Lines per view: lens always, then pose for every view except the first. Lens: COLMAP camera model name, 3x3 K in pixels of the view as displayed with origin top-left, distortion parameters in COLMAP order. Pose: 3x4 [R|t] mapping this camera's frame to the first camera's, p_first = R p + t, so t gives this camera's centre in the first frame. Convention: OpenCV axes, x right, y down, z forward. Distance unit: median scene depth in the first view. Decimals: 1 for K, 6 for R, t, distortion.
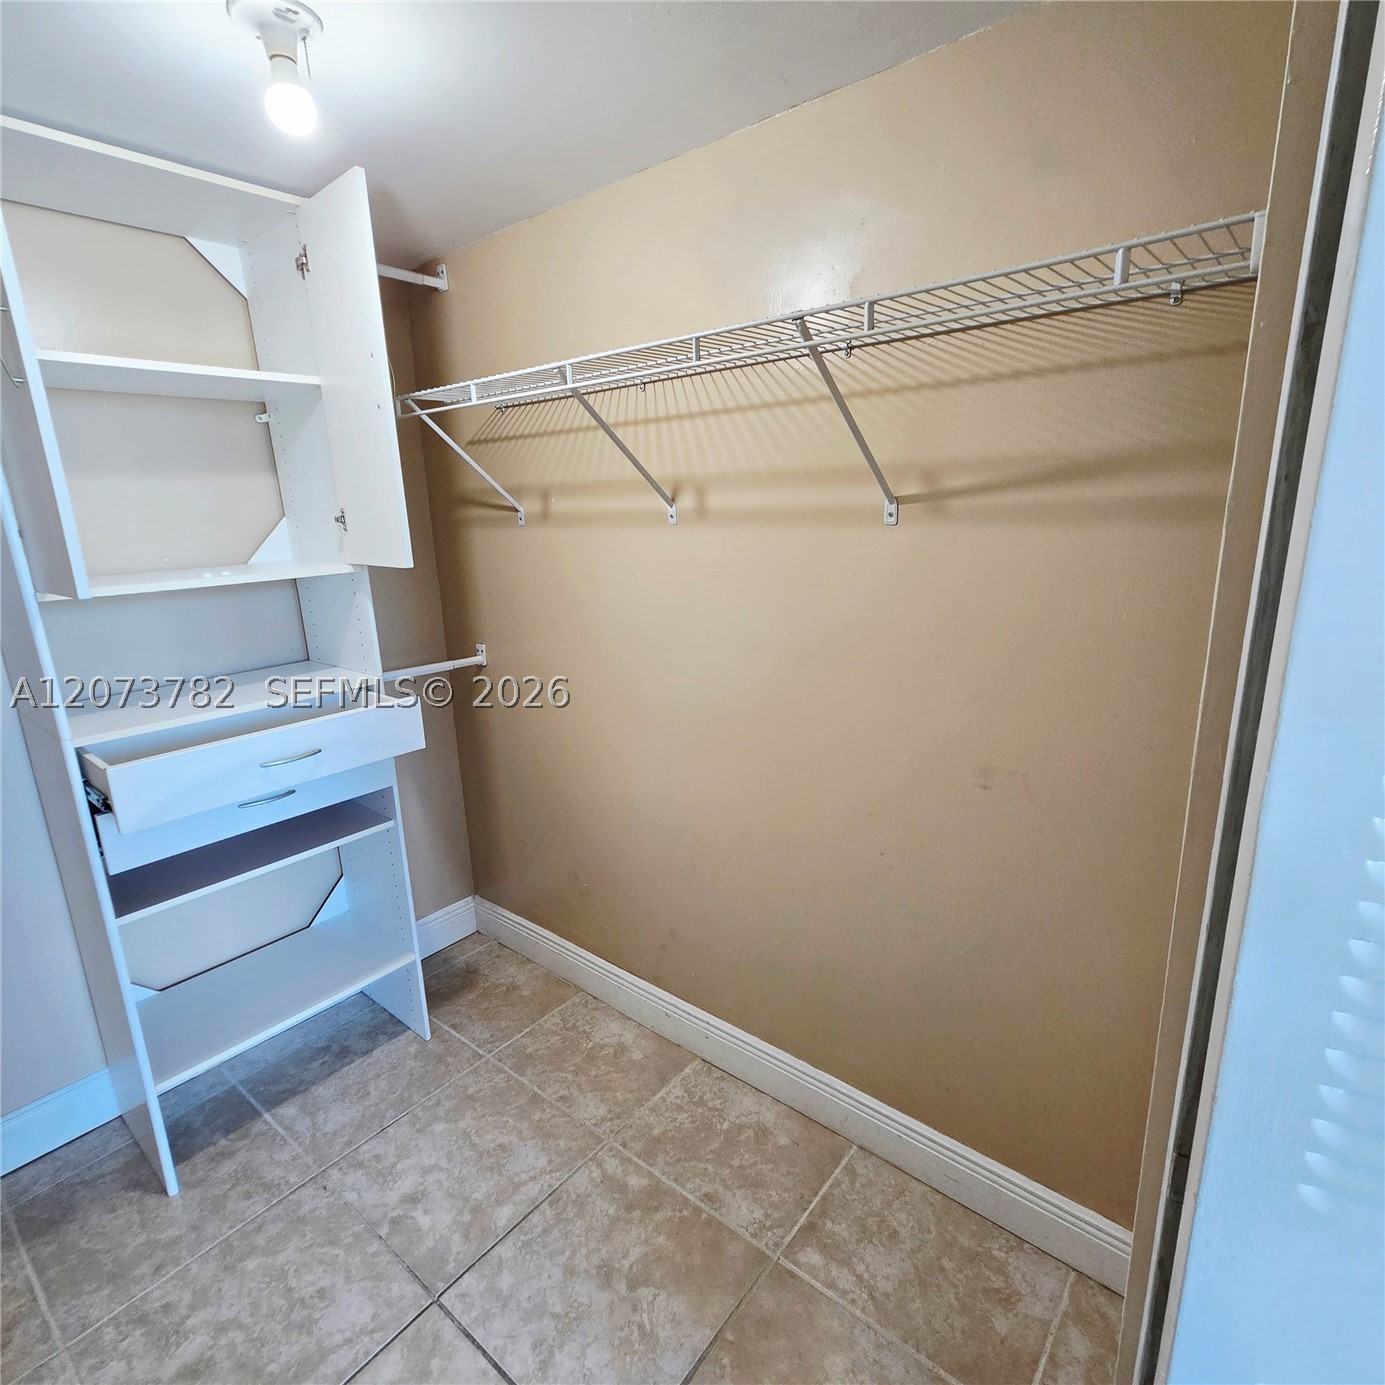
lens RADIAL K [[755.4, 0, 691.2], [0, 755.4, 691.1], [0, 0, 1]] dist [0.001314, 0.002030]
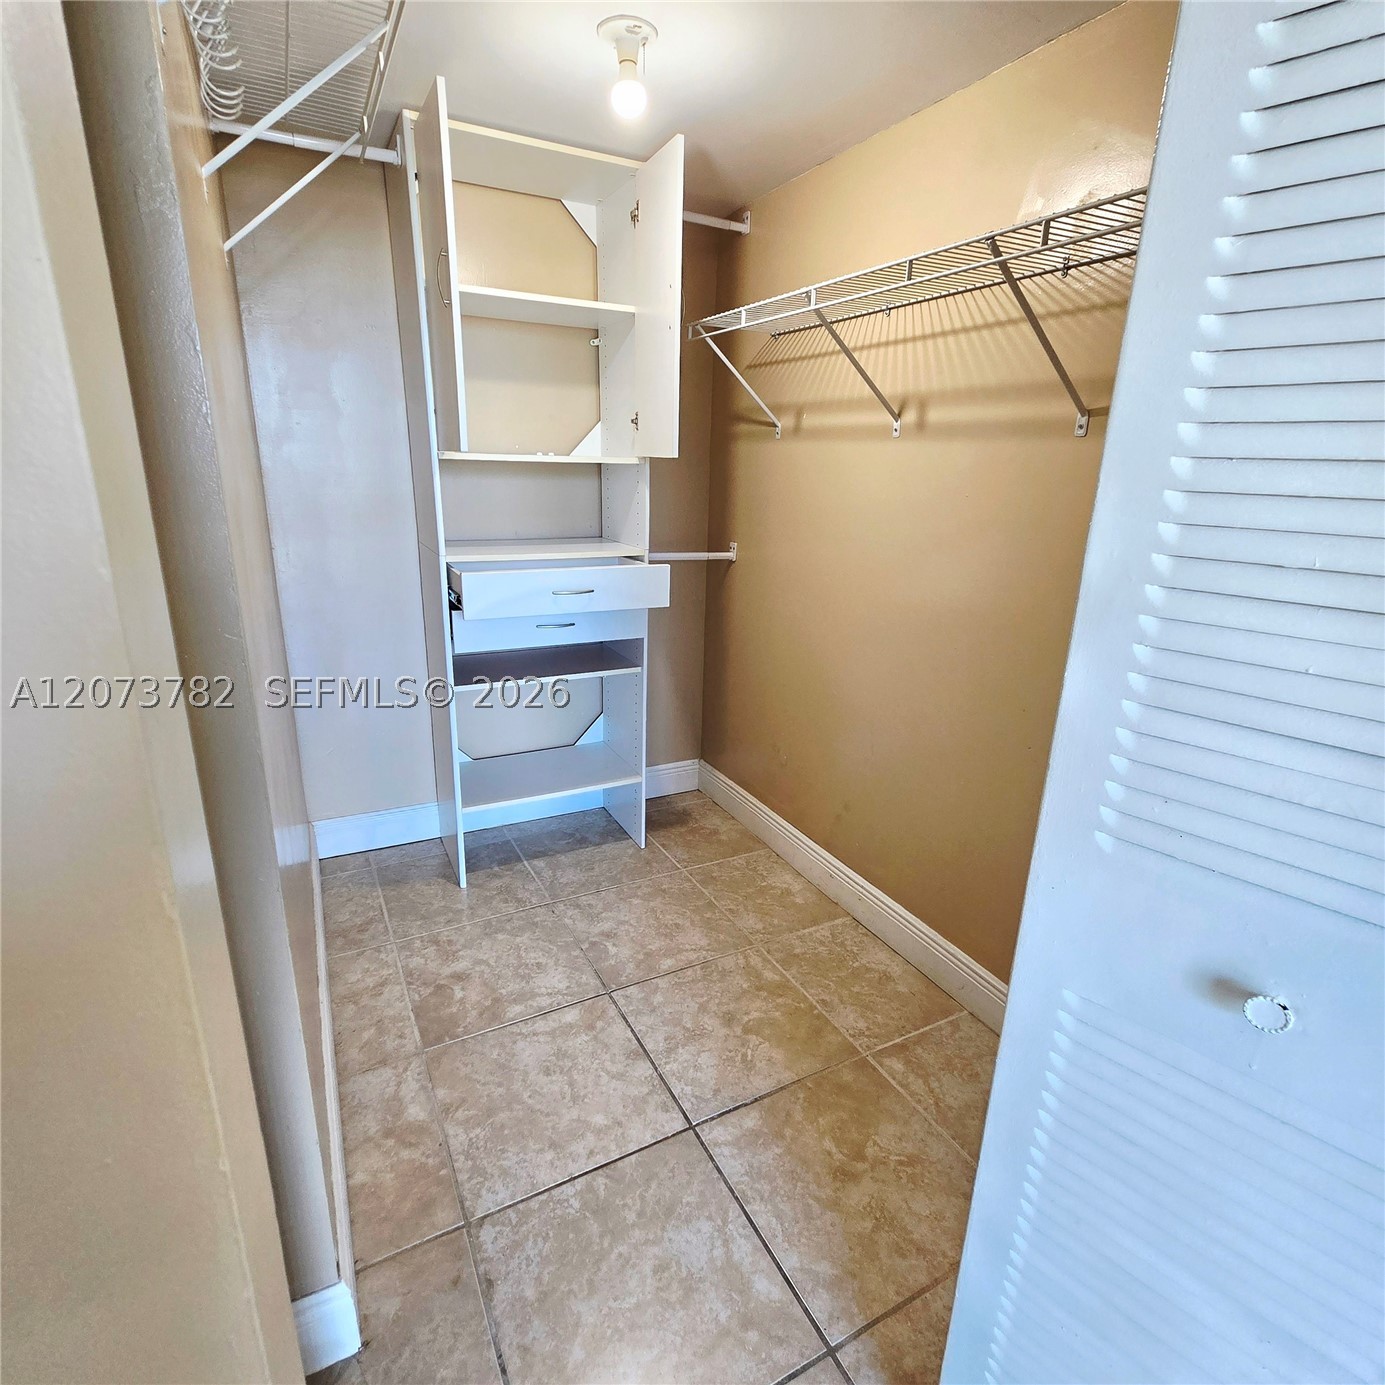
lens RADIAL K [[755.4, 0, 694.8], [0, 755.4, 692.6], [0, 0, 1]] dist [0.001314, 0.002030]
pose [[0.921176, 0.169389, -0.350345, 0.167493], [-0.150924, 0.985338, 0.079573, 0.117237], [0.358686, -0.020425, 0.933235, -0.181411]]
